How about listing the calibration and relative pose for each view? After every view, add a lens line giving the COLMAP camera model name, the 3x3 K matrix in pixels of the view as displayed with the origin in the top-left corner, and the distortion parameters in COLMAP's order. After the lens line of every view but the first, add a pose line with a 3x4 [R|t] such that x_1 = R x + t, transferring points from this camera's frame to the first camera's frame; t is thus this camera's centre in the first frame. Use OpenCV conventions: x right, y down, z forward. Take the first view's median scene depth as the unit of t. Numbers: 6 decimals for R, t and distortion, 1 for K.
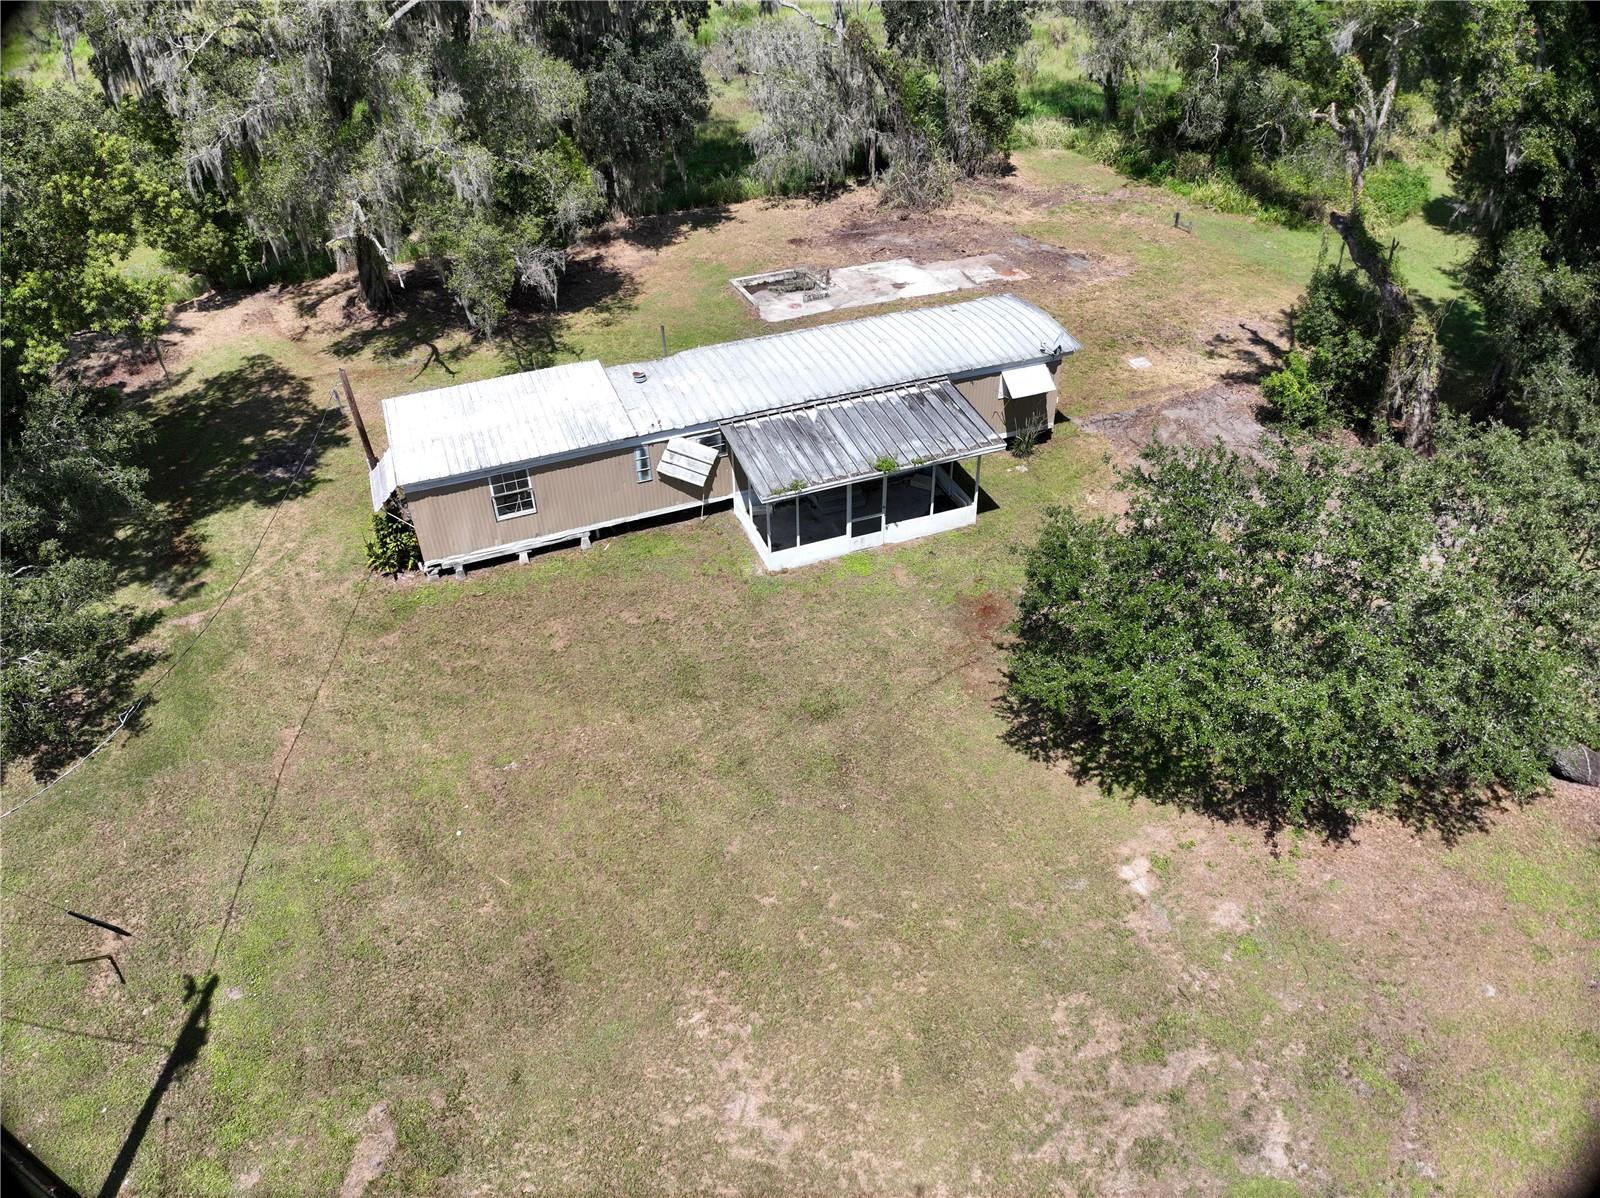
lens RADIAL K [[1126.5, 0, 811.5], [0, 1126.5, 595.4], [0, 0, 1]] dist [-0.101747, -0.017995]
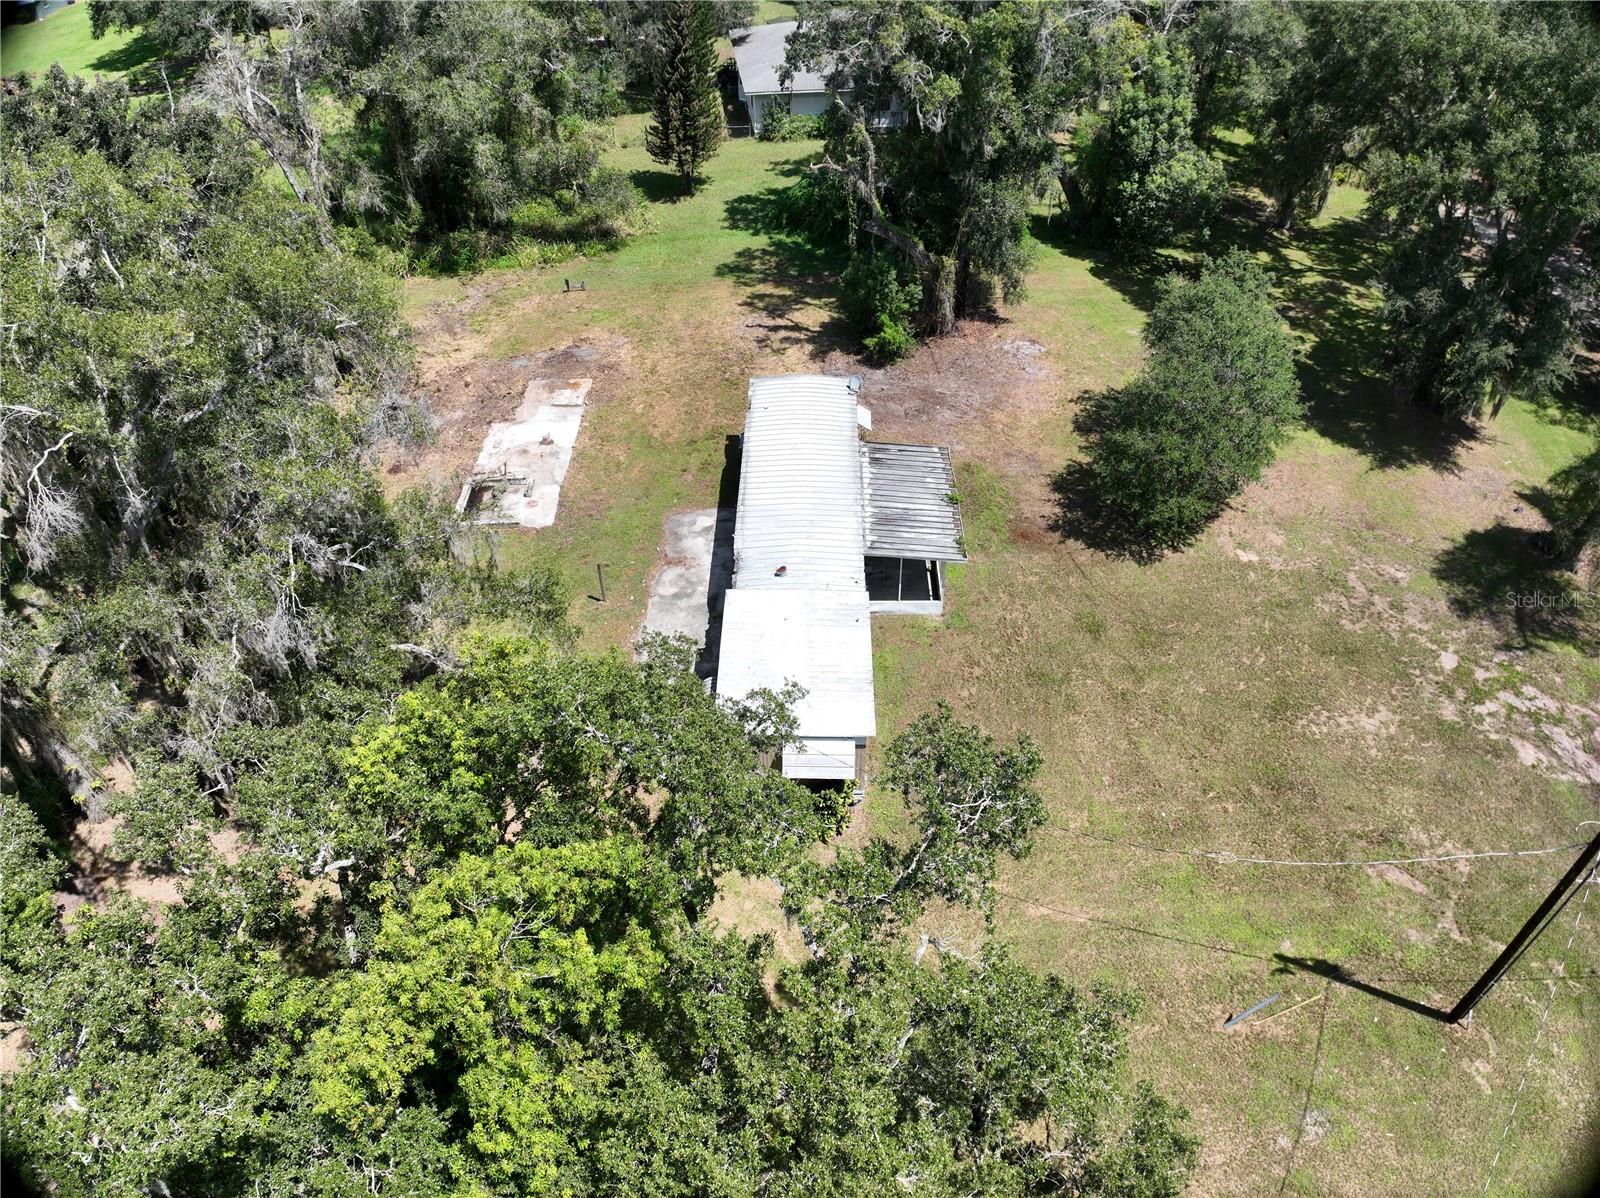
lens RADIAL K [[1126.5, 0, 811.3], [0, 1126.5, 594.9], [0, 0, 1]] dist [-0.101747, -0.017995]
pose [[0.369325, -0.603468, 0.706700, -1.015679], [0.573445, 0.746409, 0.337691, -0.573172], [-0.731273, 0.280535, 0.621723, 0.264816]]
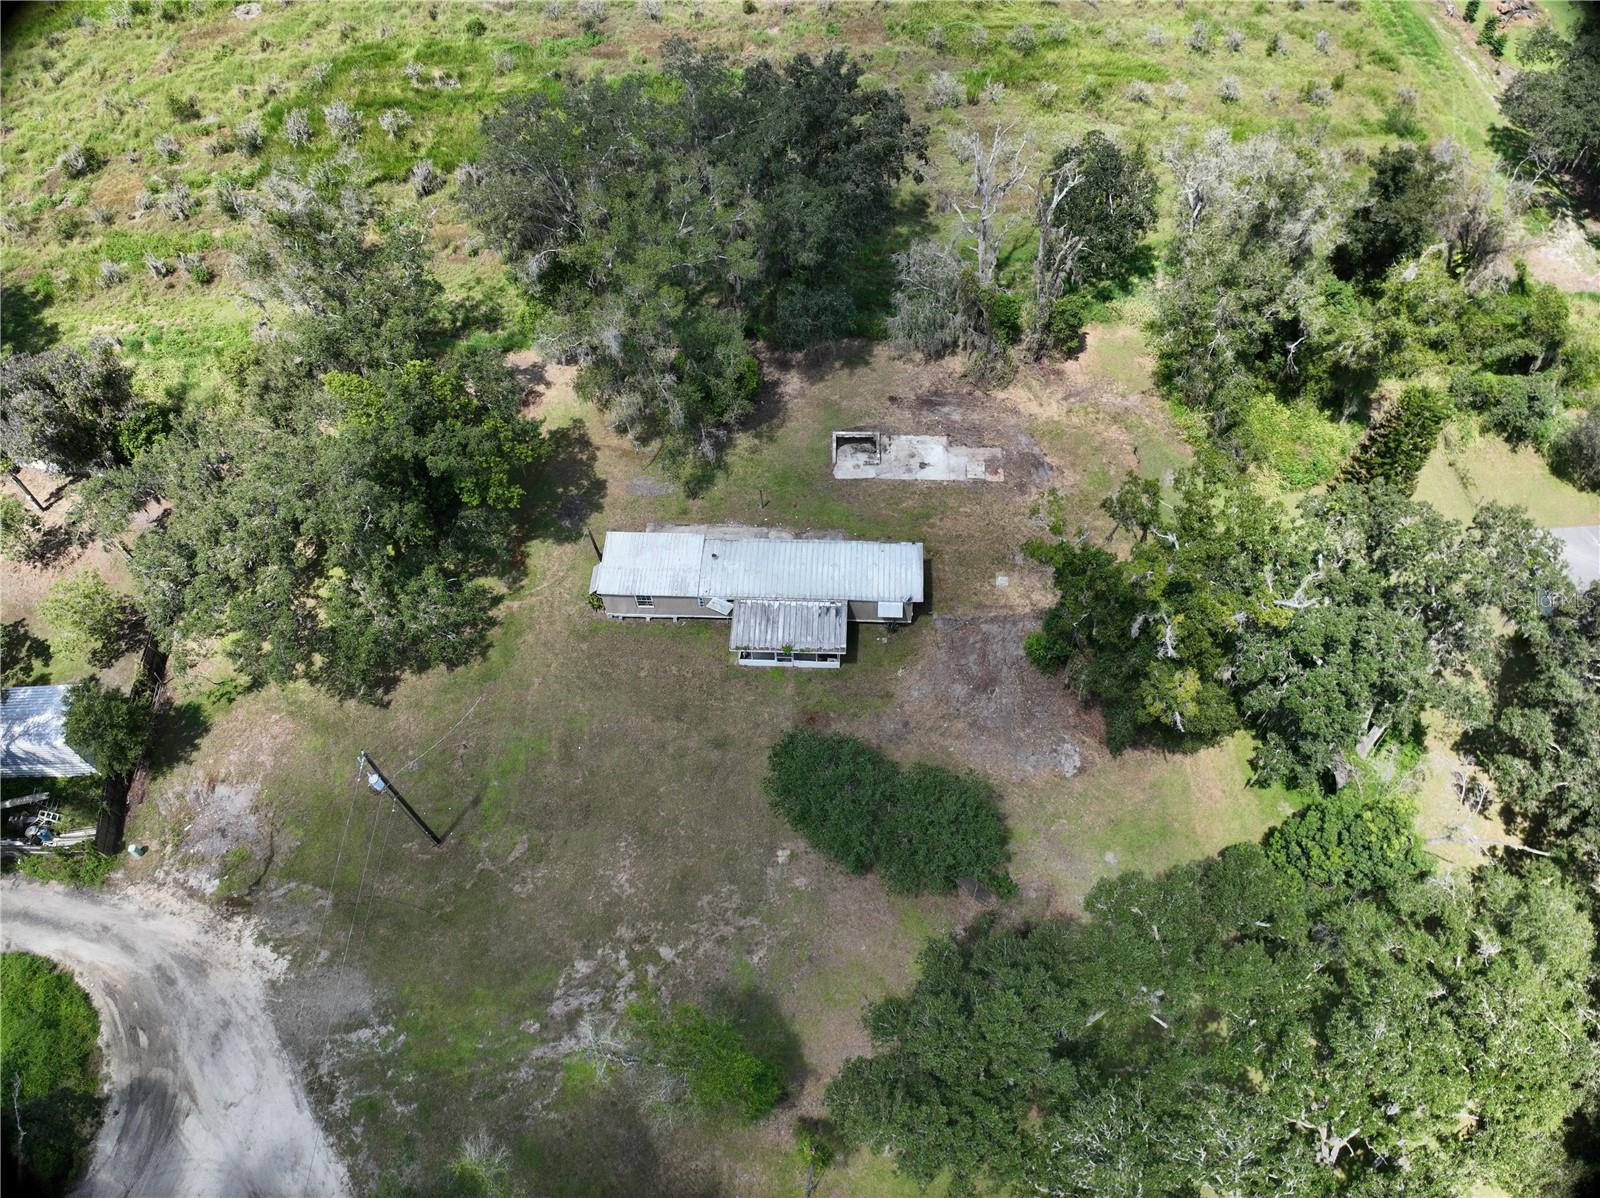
lens RADIAL K [[1126.5, 0, 813.0], [0, 1126.5, 593.4], [0, 0, 1]] dist [-0.101747, -0.017995]
pose [[0.913939, 0.333565, -0.231193, 0.574726], [-0.244319, 0.907055, 0.342870, -0.963409], [0.324075, -0.256877, 0.910489, -0.995064]]
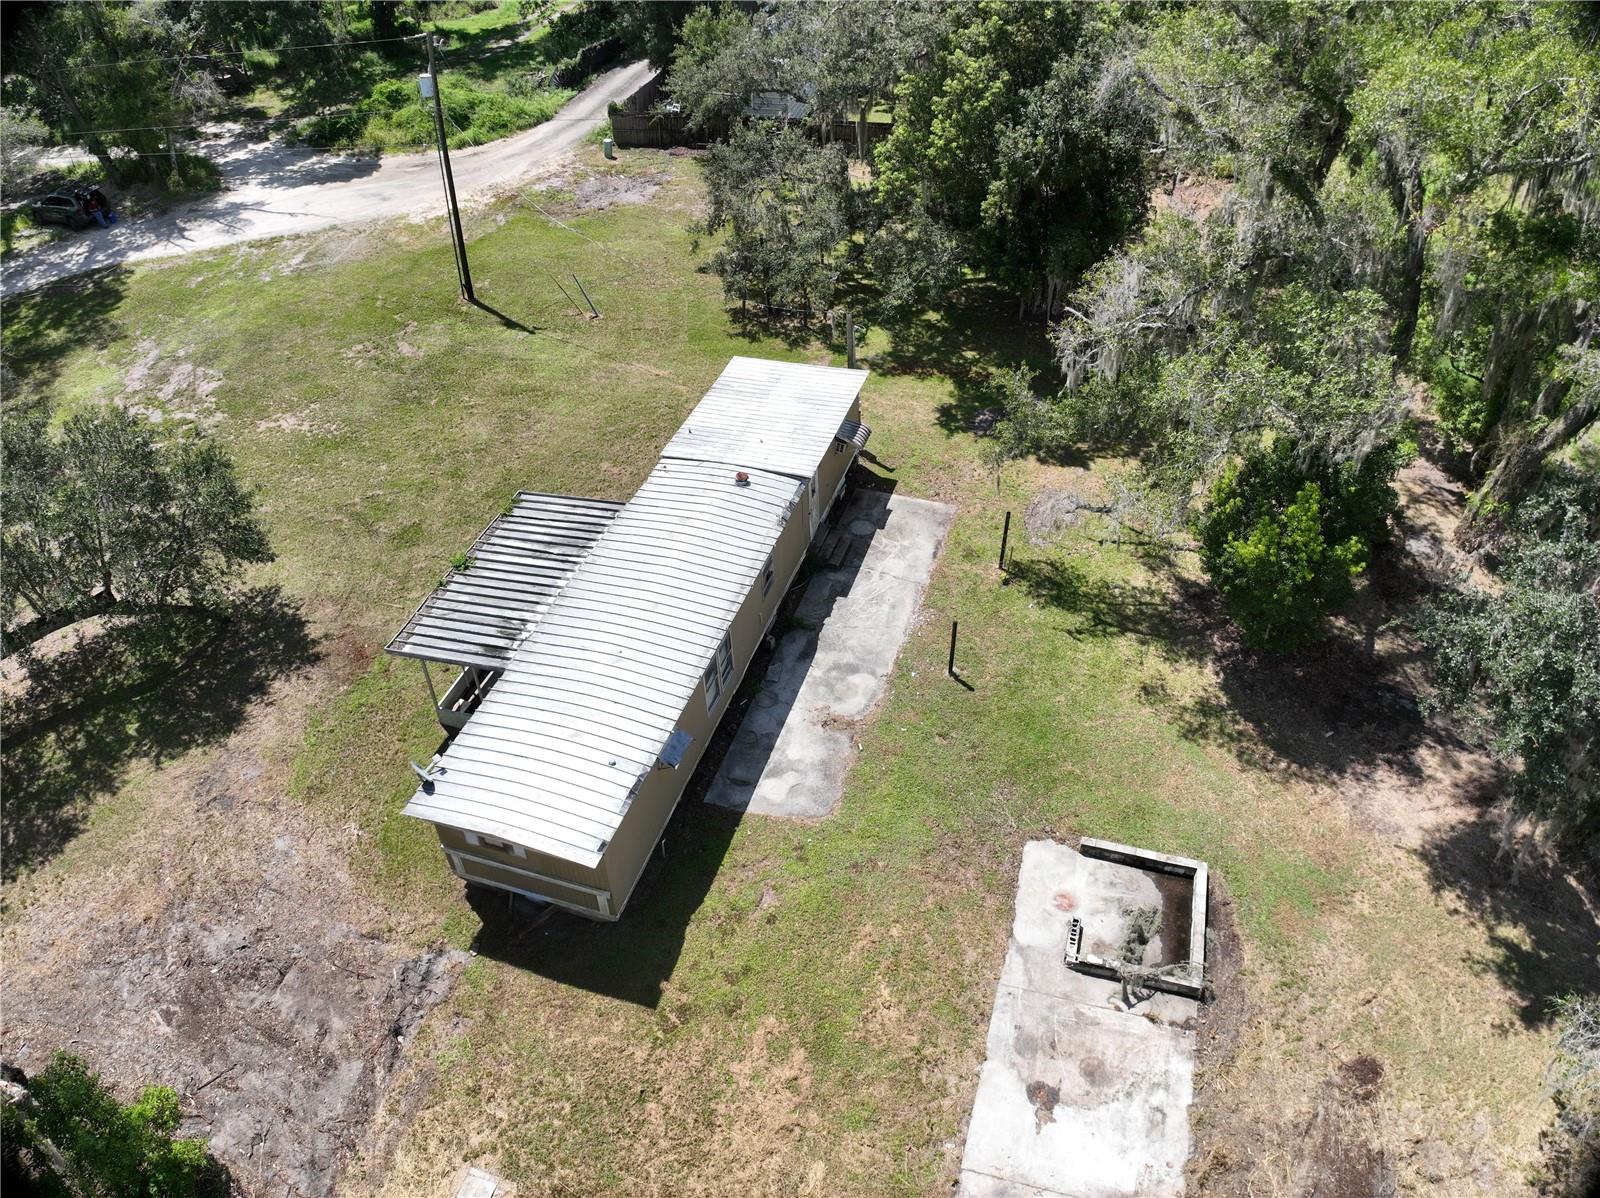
lens RADIAL K [[1126.5, 0, 802.2], [0, 1126.5, 600.6], [0, 0, 1]] dist [-0.101747, -0.017995]
pose [[-0.630386, 0.520149, -0.576245, 0.448433], [-0.459879, 0.347805, 0.817033, -1.016902], [0.625400, 0.780049, 0.019954, 1.131089]]
